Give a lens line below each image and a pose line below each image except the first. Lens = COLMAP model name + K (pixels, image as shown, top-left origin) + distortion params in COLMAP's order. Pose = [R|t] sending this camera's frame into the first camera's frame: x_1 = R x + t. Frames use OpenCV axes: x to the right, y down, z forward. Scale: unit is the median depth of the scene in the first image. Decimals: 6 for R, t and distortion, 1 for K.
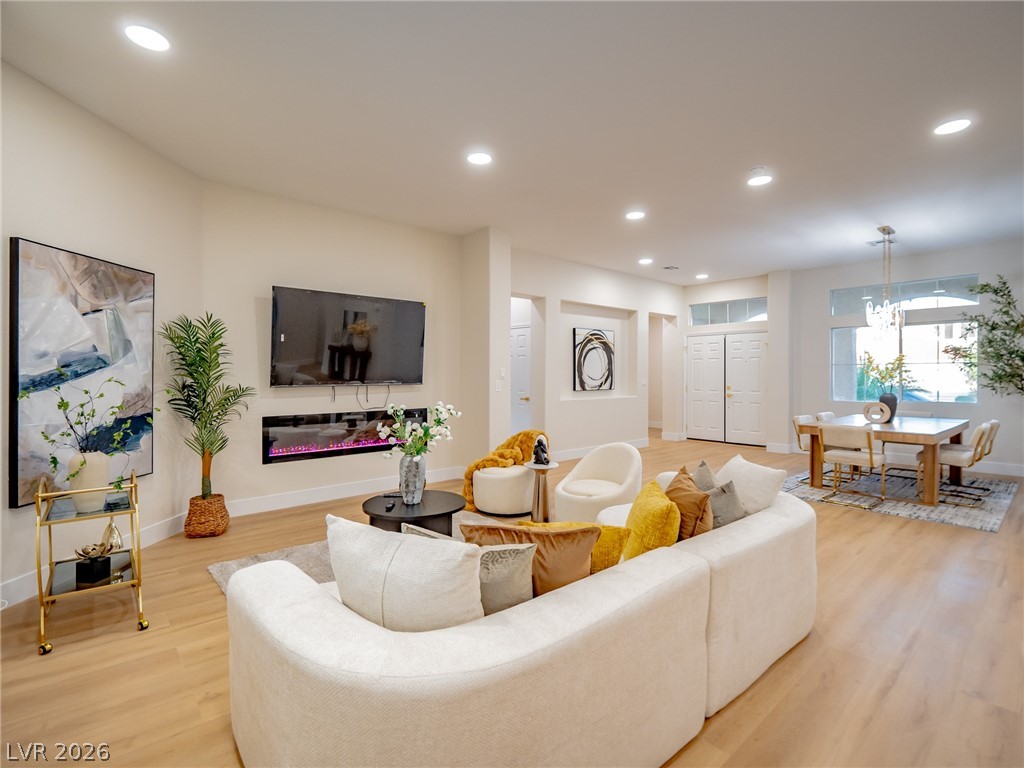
lens RADIAL K [[497.5, 0, 515.2], [0, 497.5, 377.5], [0, 0, 1]] dist [-0.004842, -0.007243]
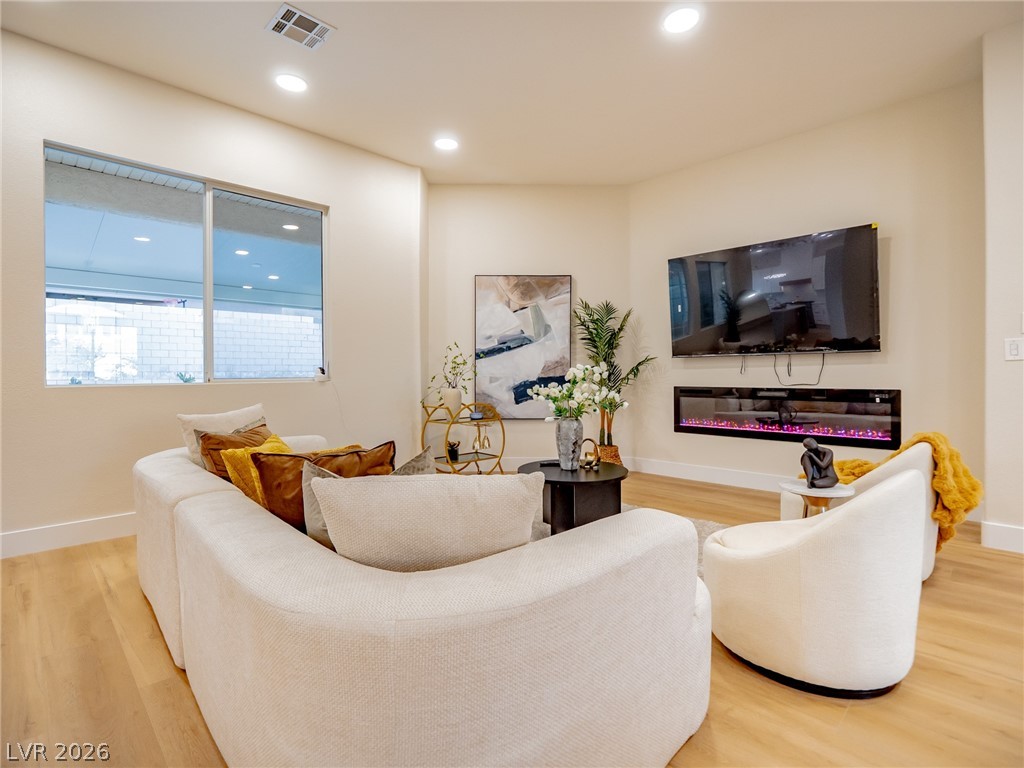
lens RADIAL K [[497.5, 0, 515.2], [0, 497.5, 377.5], [0, 0, 1]] dist [-0.004842, -0.007243]
pose [[0.058016, 0.011006, -0.998255, 0.524104], [0.000864, 0.999938, 0.011075, 0.049051], [0.998315, -0.001505, 0.058003, 0.611489]]
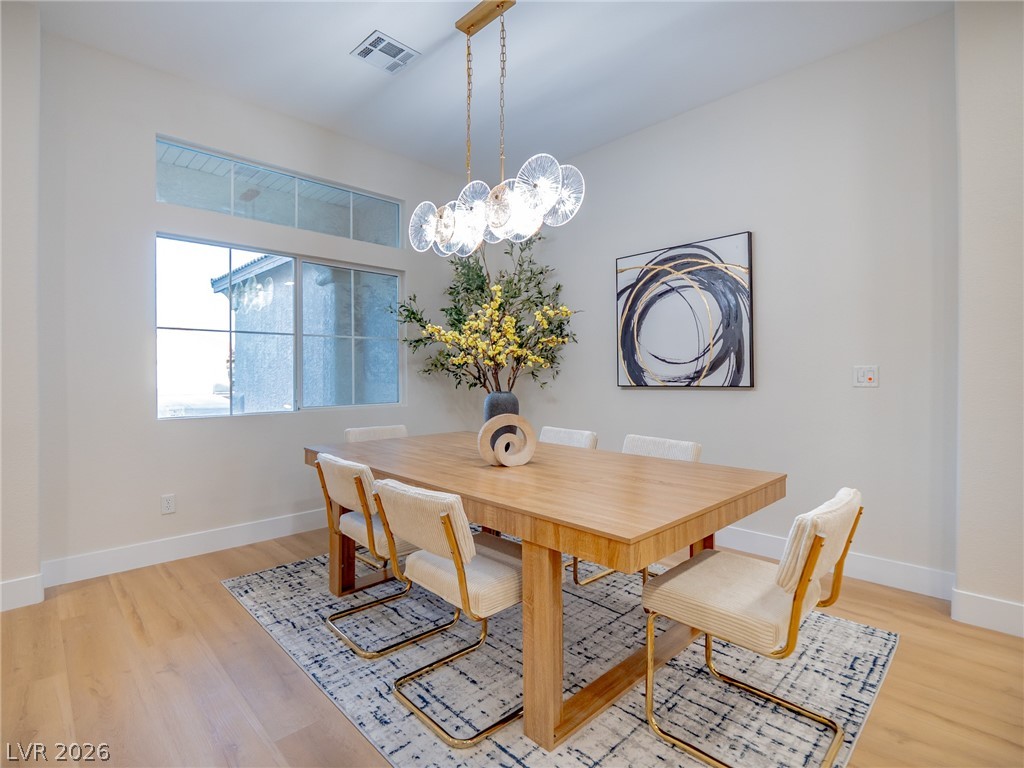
lens RADIAL K [[497.5, 0, 515.2], [0, 497.5, 377.5], [0, 0, 1]] dist [-0.004842, -0.007243]
pose [[0.051702, 0.006243, -0.998643, 1.035298], [0.000309, 0.999980, 0.006267, 0.025164], [0.998663, -0.000632, 0.051699, 1.486998]]
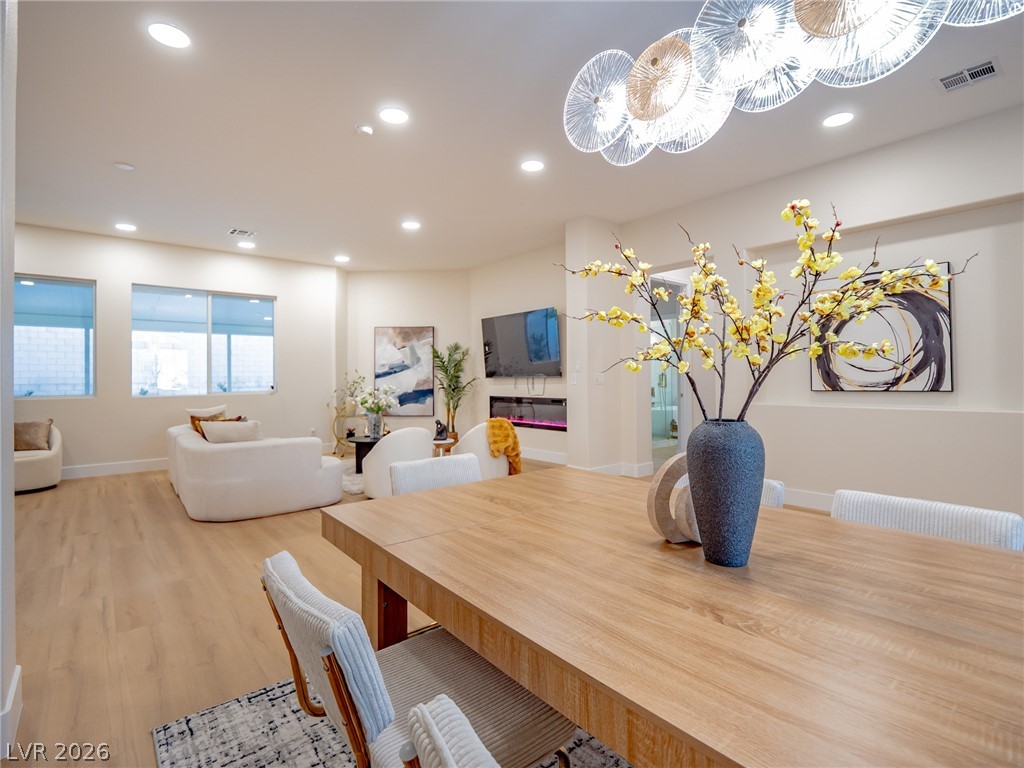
lens RADIAL K [[497.5, 0, 515.2], [0, 497.5, 377.5], [0, 0, 1]] dist [-0.004842, -0.007243]
pose [[-0.025574, 0.000011, -0.999673, 1.202880], [0.003313, 0.999995, -0.000074, 0.017542], [0.999667, -0.003313, -0.025574, 1.143513]]
